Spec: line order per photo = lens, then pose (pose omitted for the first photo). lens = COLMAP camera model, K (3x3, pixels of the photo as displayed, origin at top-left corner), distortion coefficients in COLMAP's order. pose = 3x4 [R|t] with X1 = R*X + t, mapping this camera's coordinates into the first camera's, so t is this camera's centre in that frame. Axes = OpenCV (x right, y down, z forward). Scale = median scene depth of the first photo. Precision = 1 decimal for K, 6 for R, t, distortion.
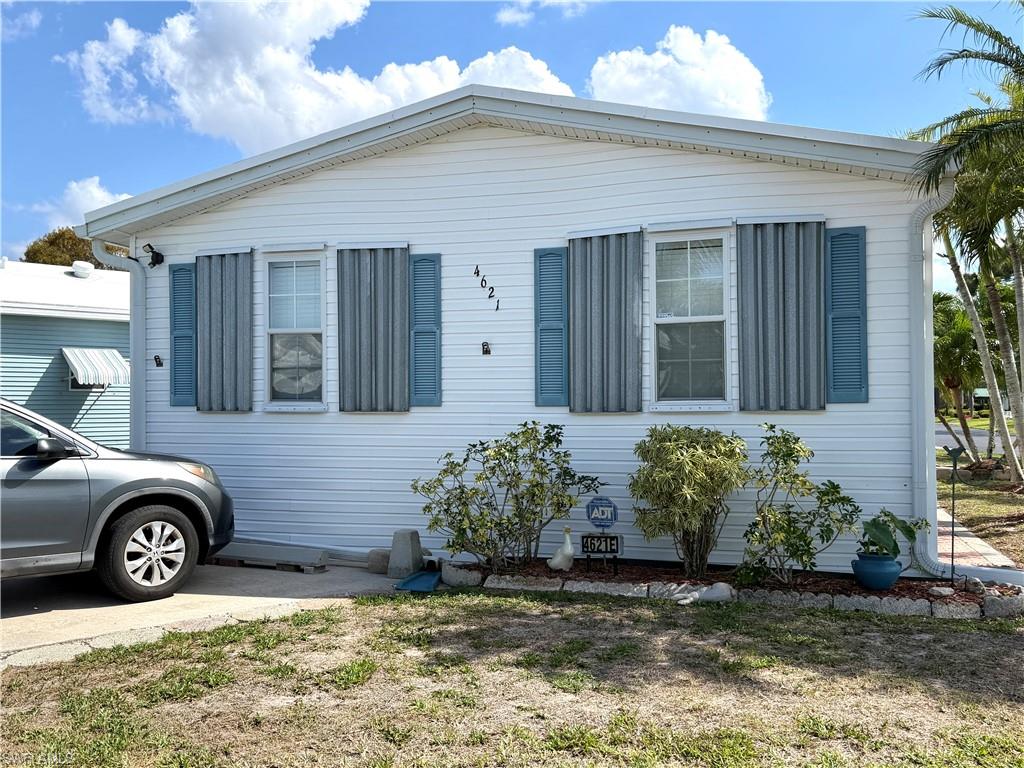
lens RADIAL K [[913.1, 0, 512.4], [0, 913.1, 382.0], [0, 0, 1]] dist [0.090294, -0.071477]
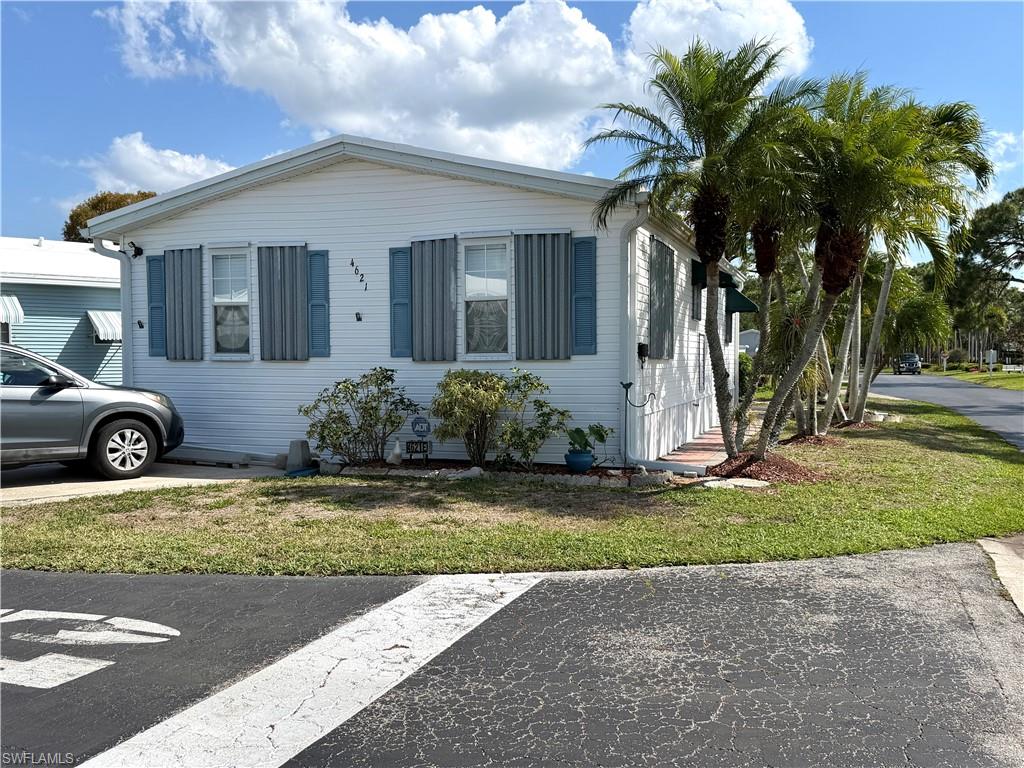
lens RADIAL K [[913.1, 0, 509.7], [0, 913.1, 386.8], [0, 0, 1]] dist [0.090294, -0.071477]
pose [[0.998933, 0.002643, -0.046107, 0.296640], [-0.000049, 0.998422, 0.056155, -0.008415], [0.046183, -0.056093, 0.997357, -0.469867]]
